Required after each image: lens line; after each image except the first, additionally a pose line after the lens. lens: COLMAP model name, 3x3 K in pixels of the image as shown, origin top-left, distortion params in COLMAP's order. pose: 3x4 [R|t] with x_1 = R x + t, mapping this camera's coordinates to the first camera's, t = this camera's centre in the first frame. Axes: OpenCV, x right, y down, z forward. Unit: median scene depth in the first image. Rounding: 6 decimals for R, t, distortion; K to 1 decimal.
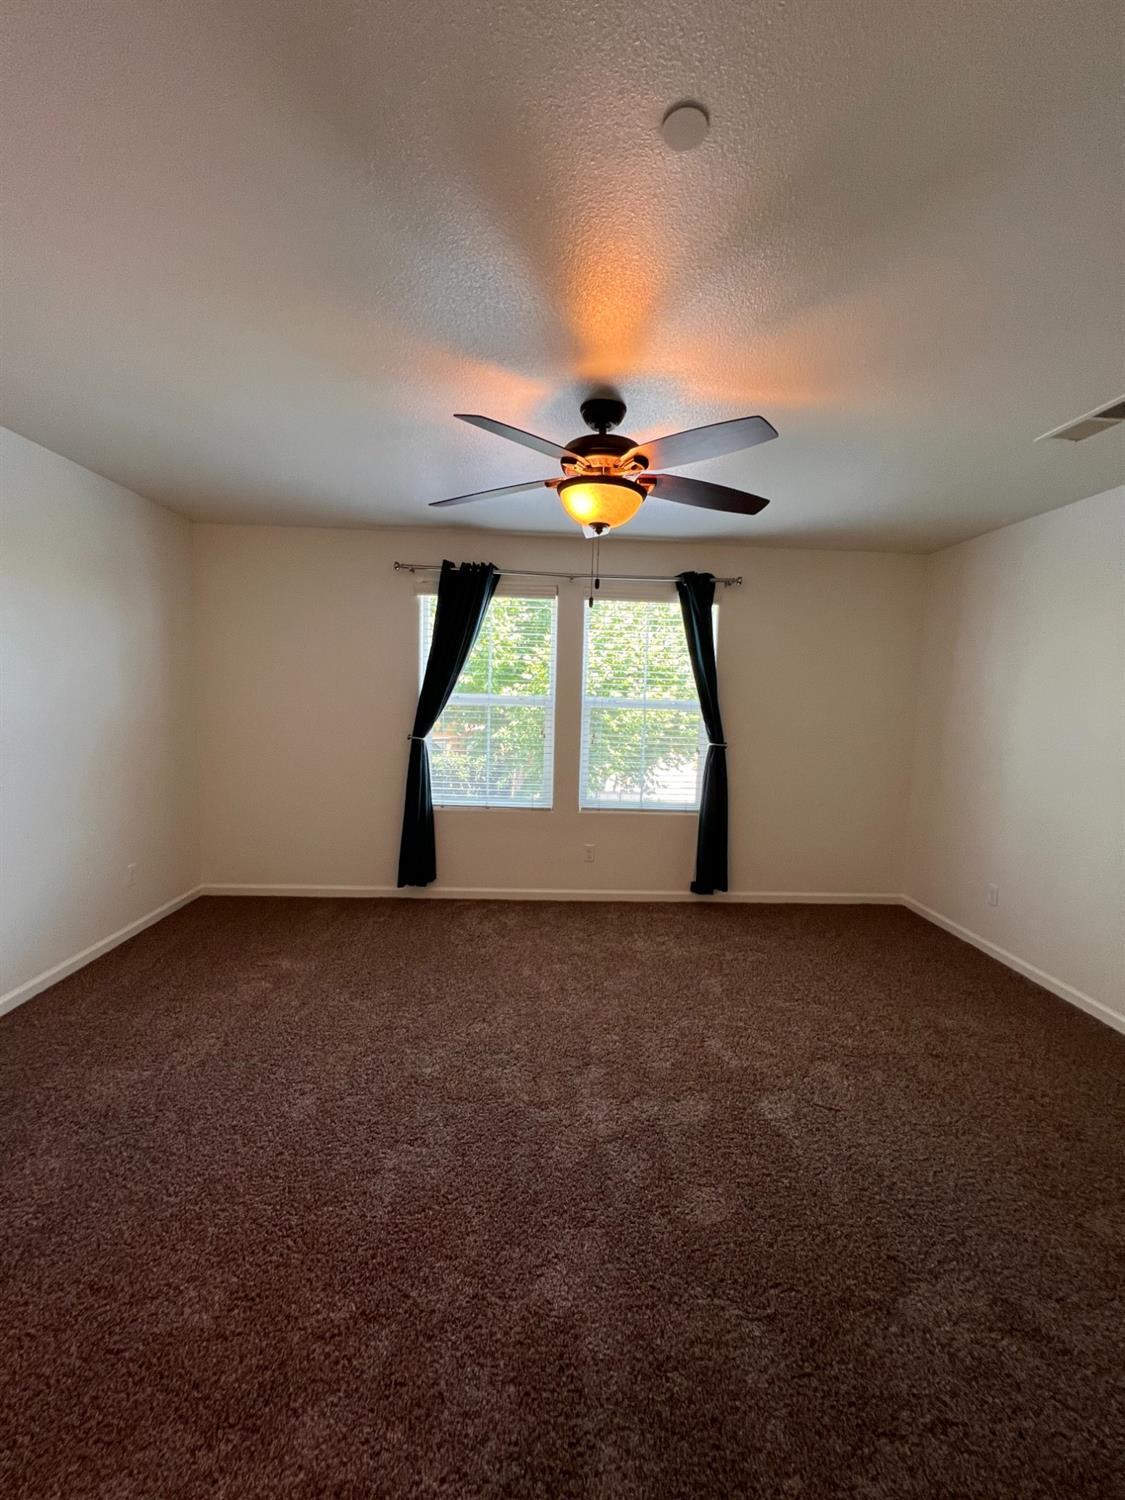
lens RADIAL K [[606.9, 0, 564.9], [0, 606.9, 744.8], [0, 0, 1]] dist [0.001984, 0.000109]
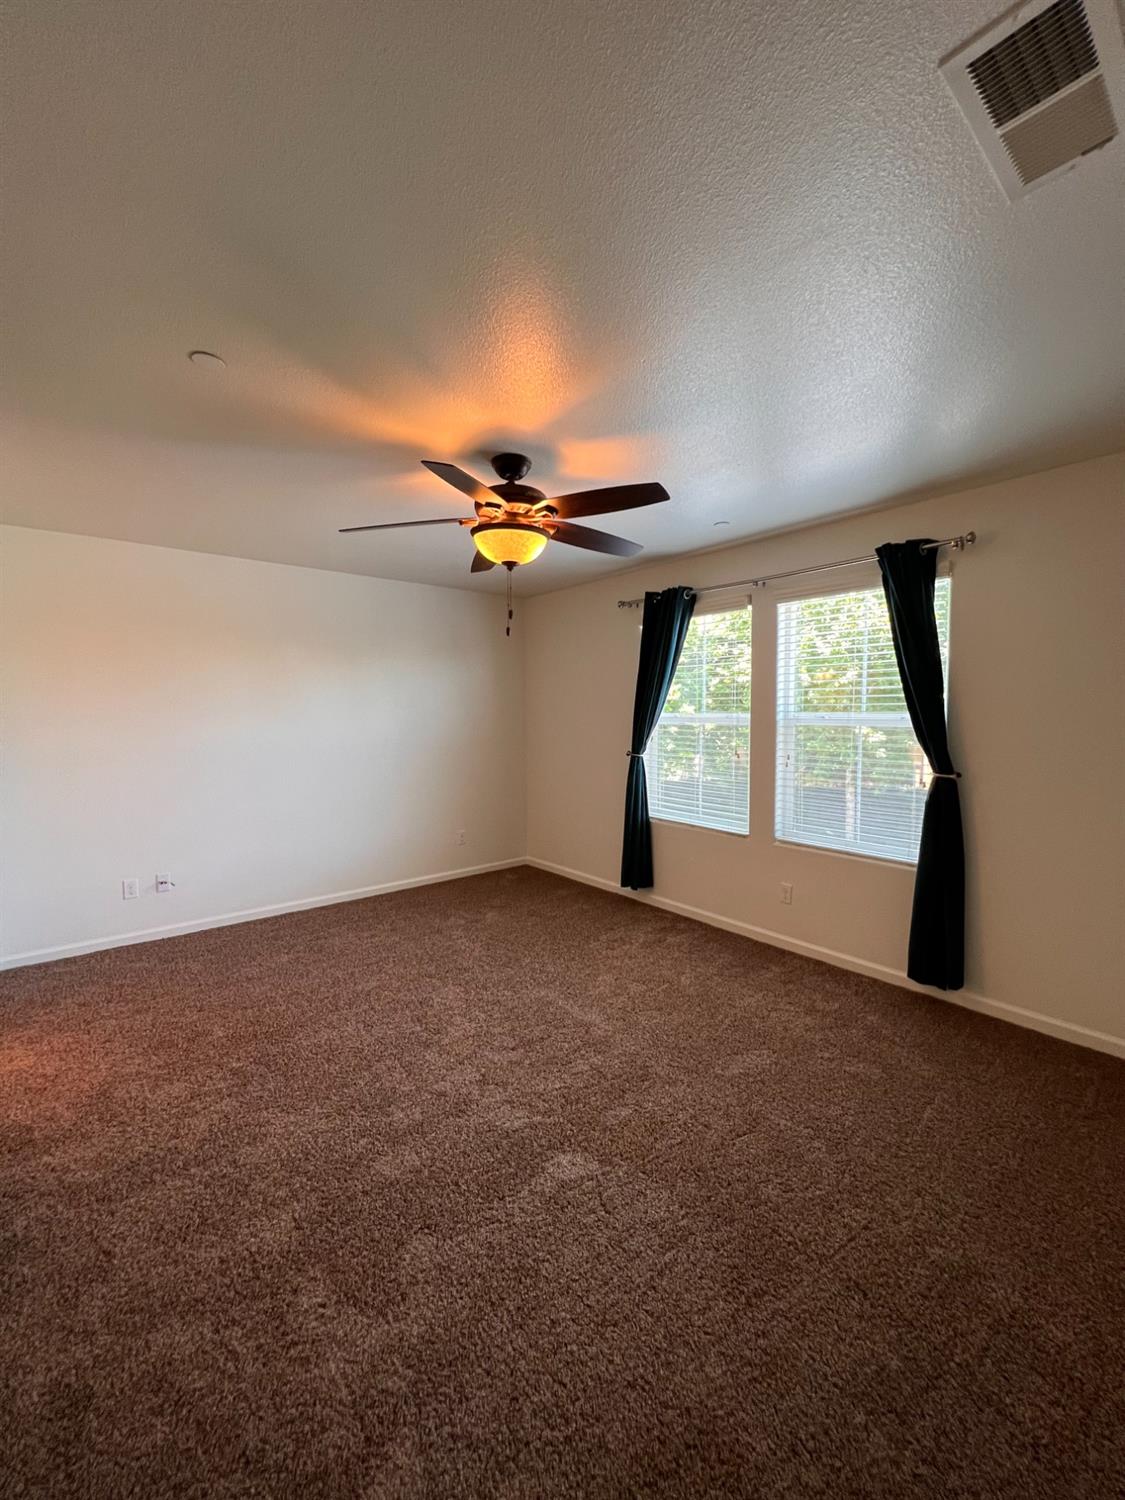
lens RADIAL K [[606.9, 0, 565.5], [0, 606.9, 741.4], [0, 0, 1]] dist [0.001984, 0.000109]
pose [[0.597507, 0.007537, -0.801828, 0.566237], [-0.041547, 0.998904, -0.021571, -0.005601], [0.800787, 0.046203, 0.597165, 0.231369]]
